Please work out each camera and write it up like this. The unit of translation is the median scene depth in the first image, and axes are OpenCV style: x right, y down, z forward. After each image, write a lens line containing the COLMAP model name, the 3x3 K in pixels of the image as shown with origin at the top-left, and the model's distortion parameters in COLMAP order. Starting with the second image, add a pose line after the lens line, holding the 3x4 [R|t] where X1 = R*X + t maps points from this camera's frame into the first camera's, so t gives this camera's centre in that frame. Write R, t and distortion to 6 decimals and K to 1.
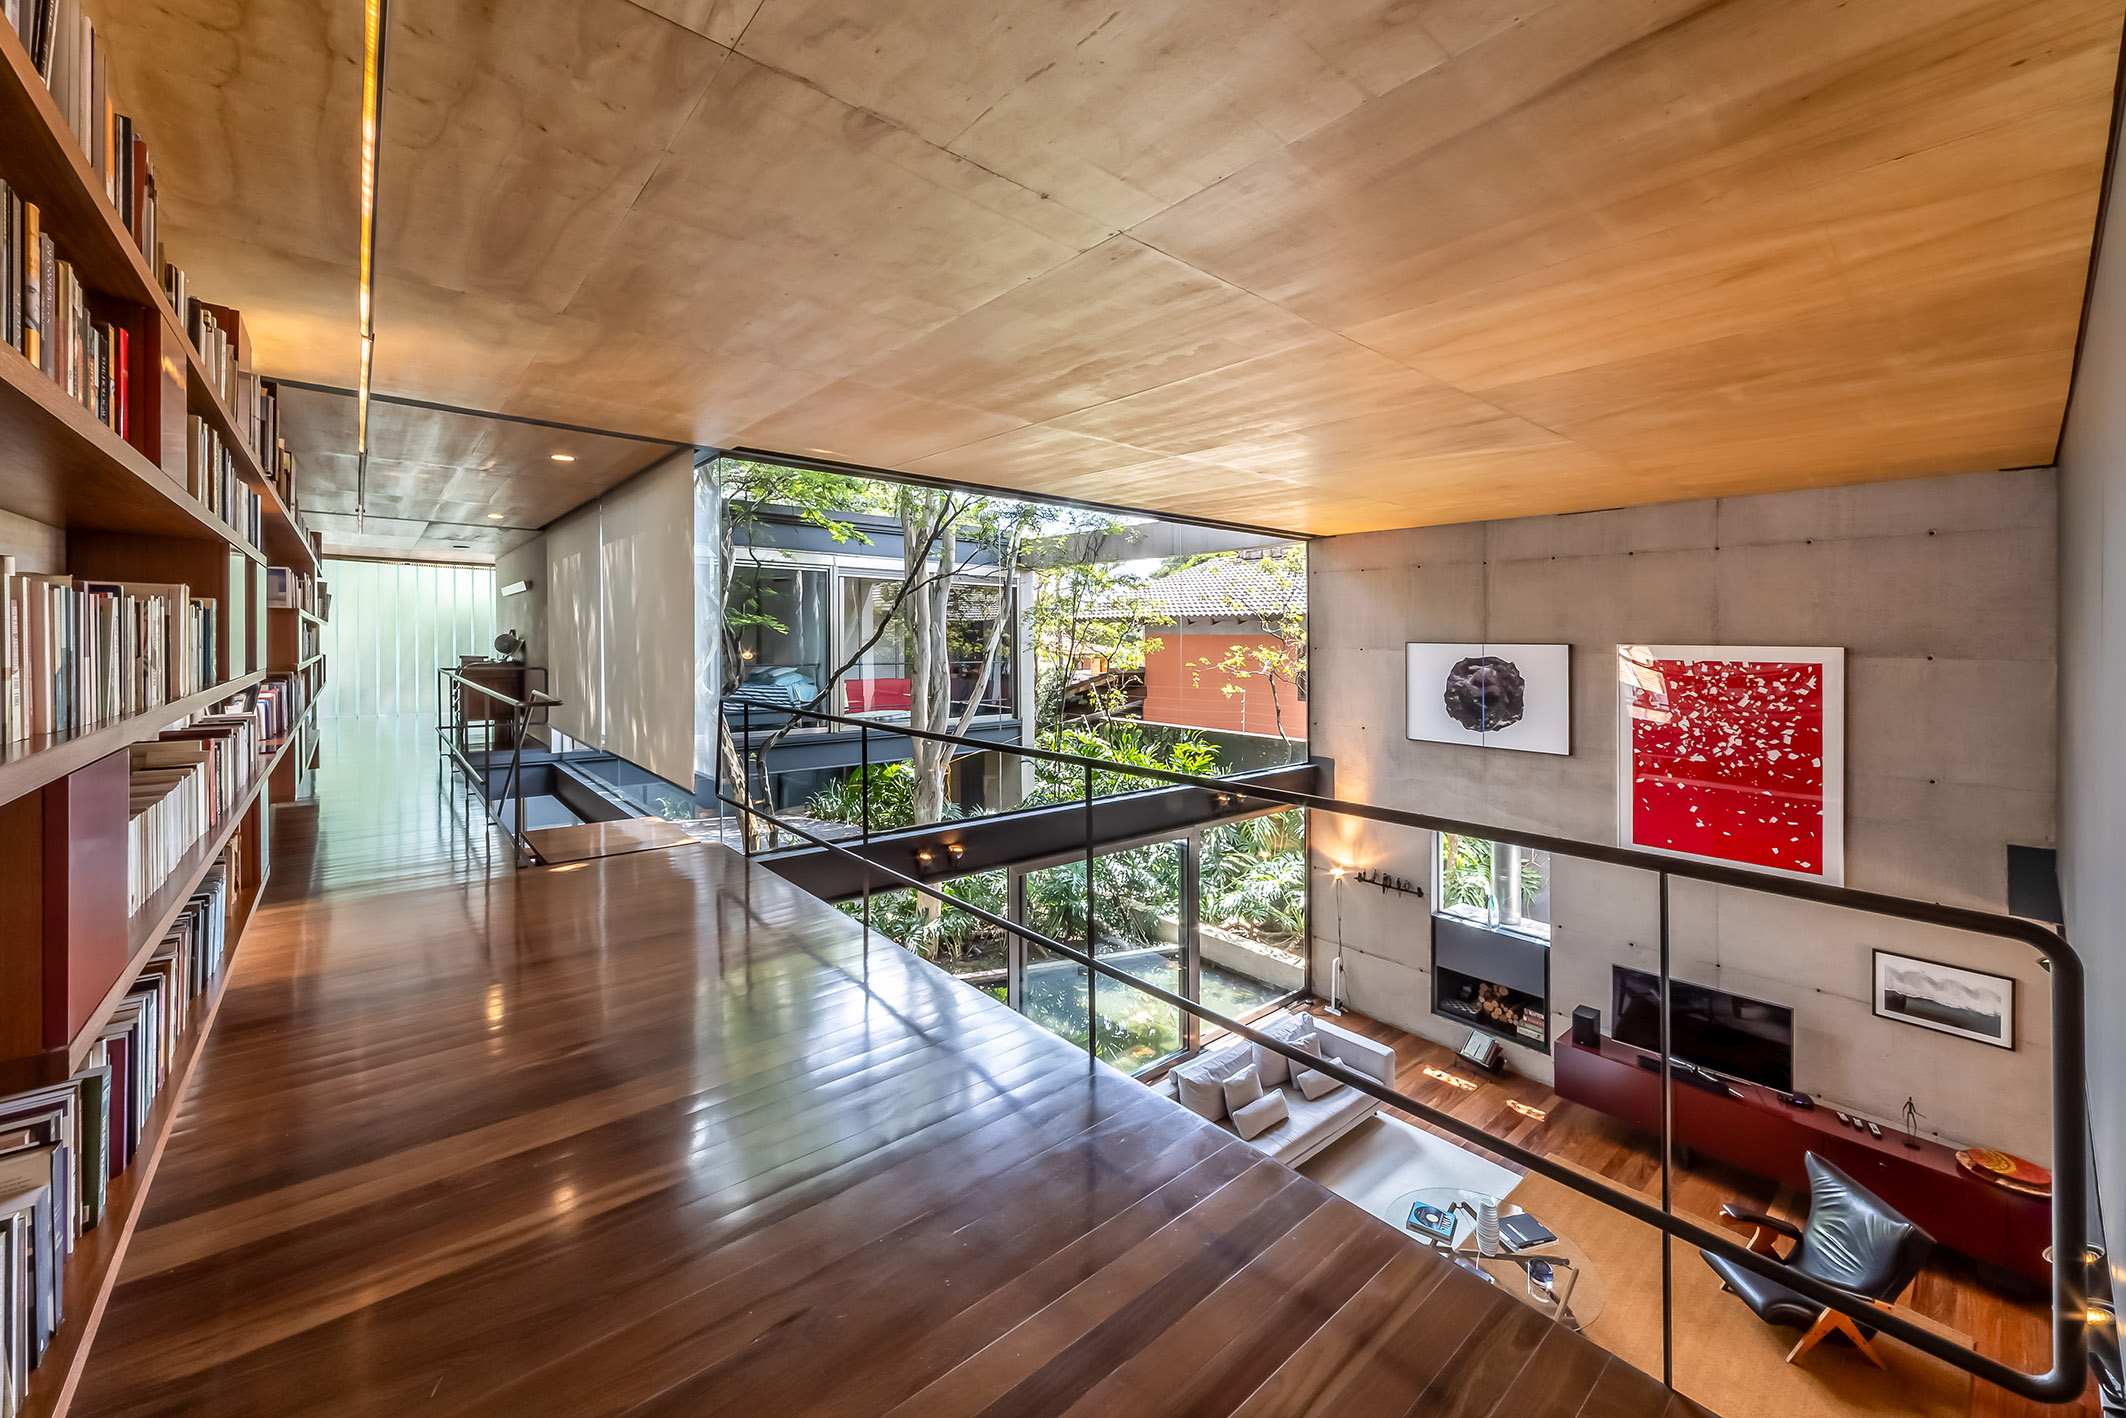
lens RADIAL K [[827.2, 0, 1016.0], [0, 827.2, 638.4], [0, 0, 1]] dist [0.000225, 0.000532]
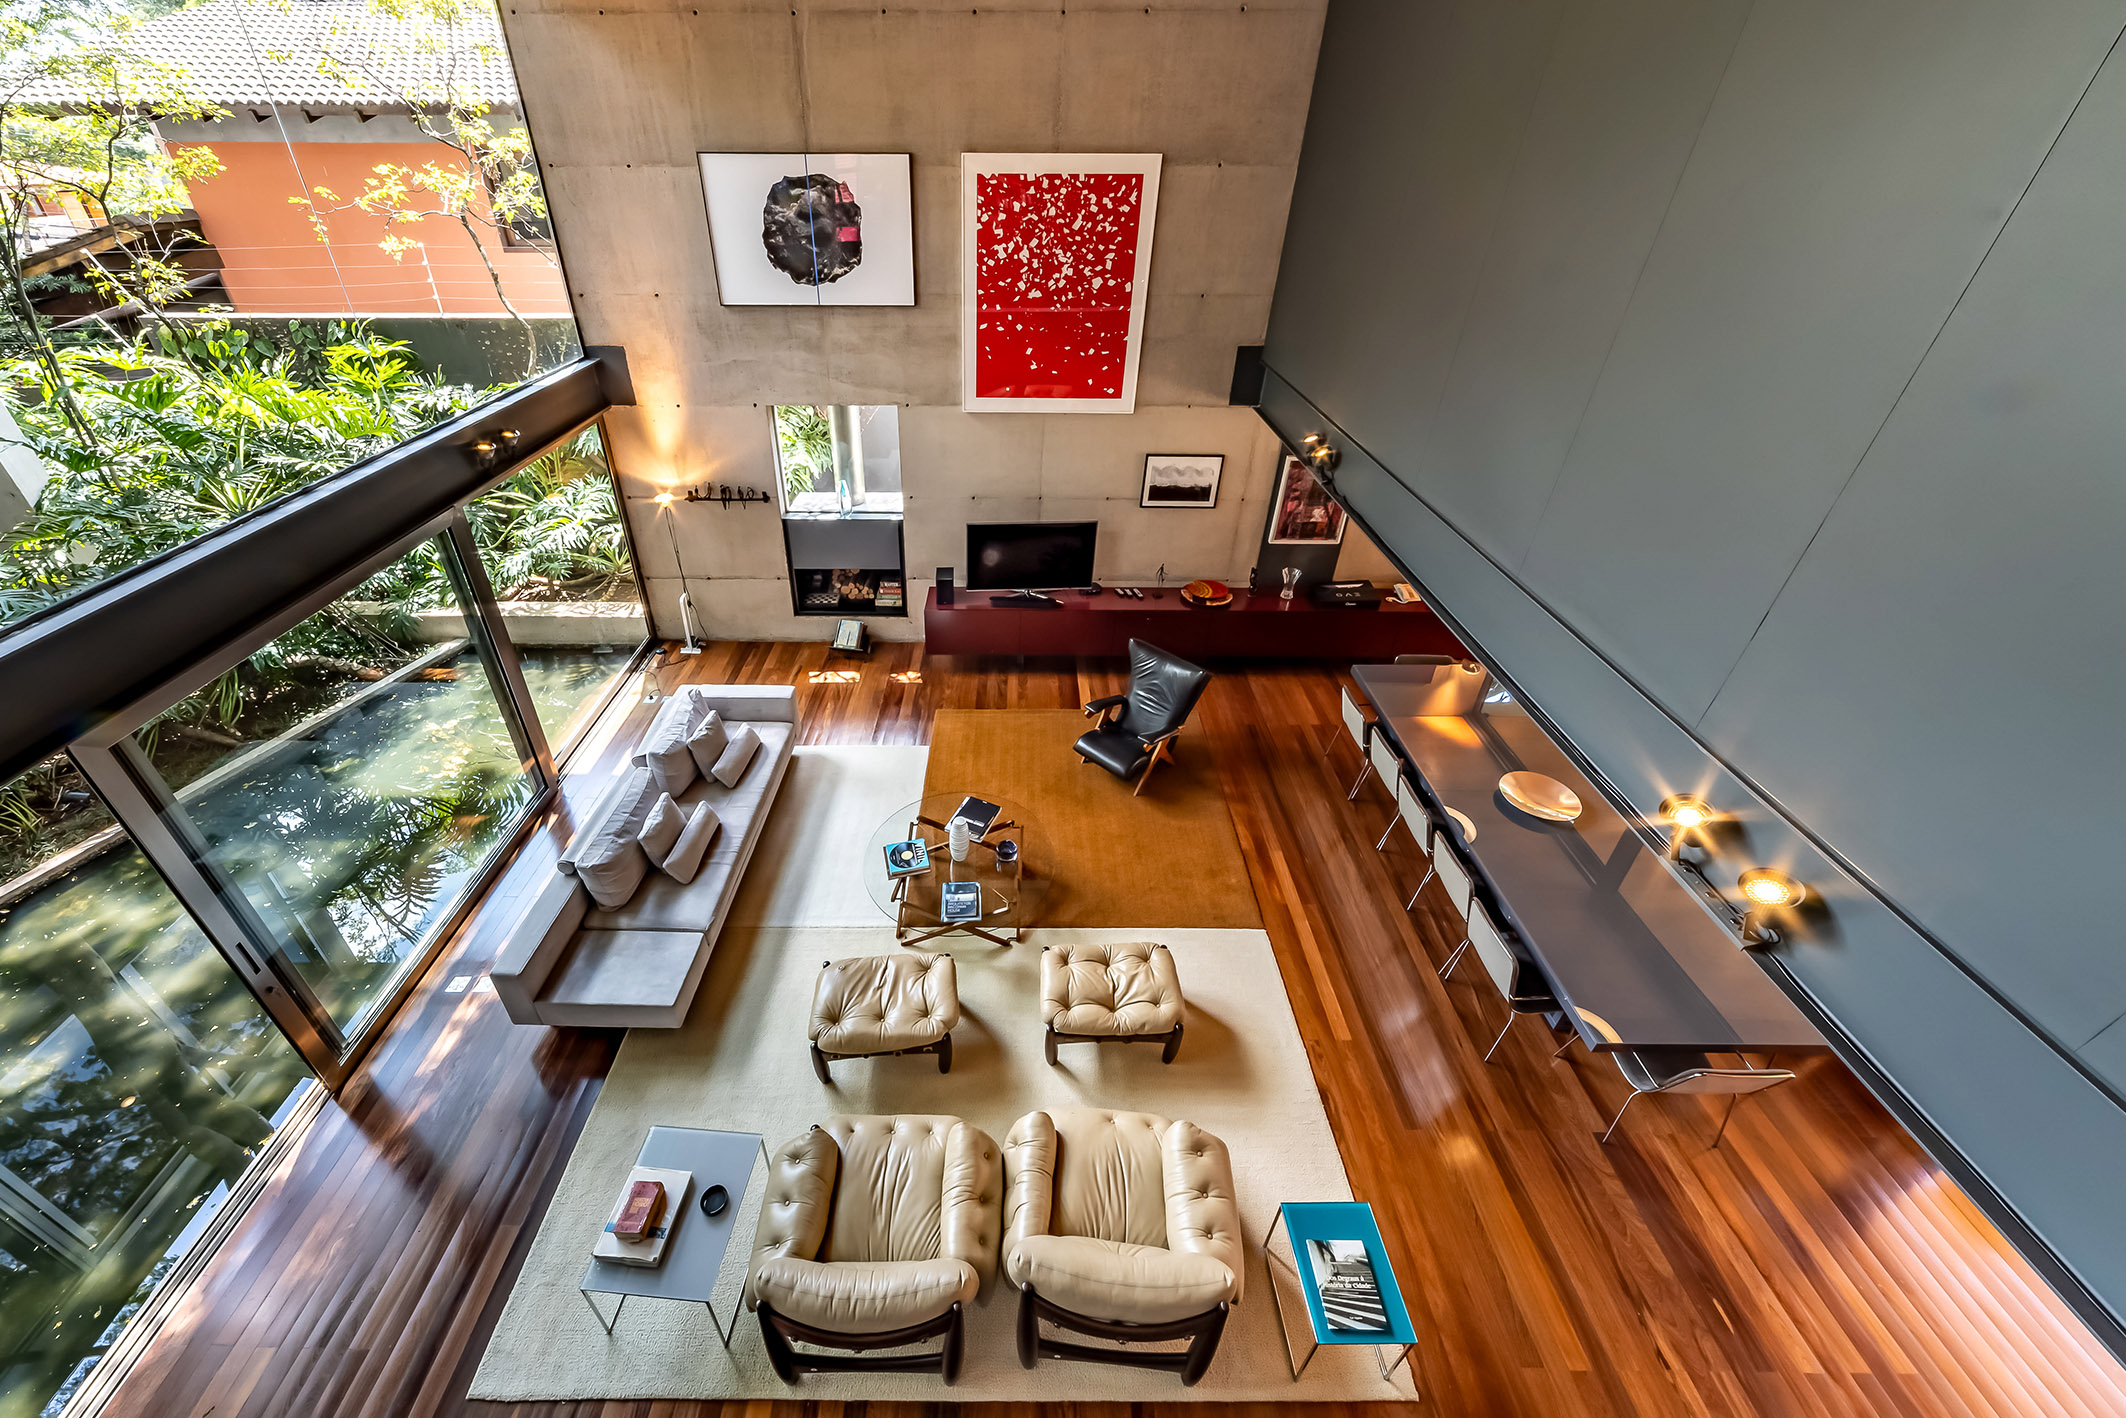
lens RADIAL K [[827.2, 0, 1016.0], [0, 827.2, 638.4], [0, 0, 1]] dist [0.000225, 0.000532]
pose [[0.632084, -0.397187, 0.665366, 0.034981], [0.005907, 0.861093, 0.508413, 0.004798], [-0.774877, -0.317430, 0.546629, 0.325895]]
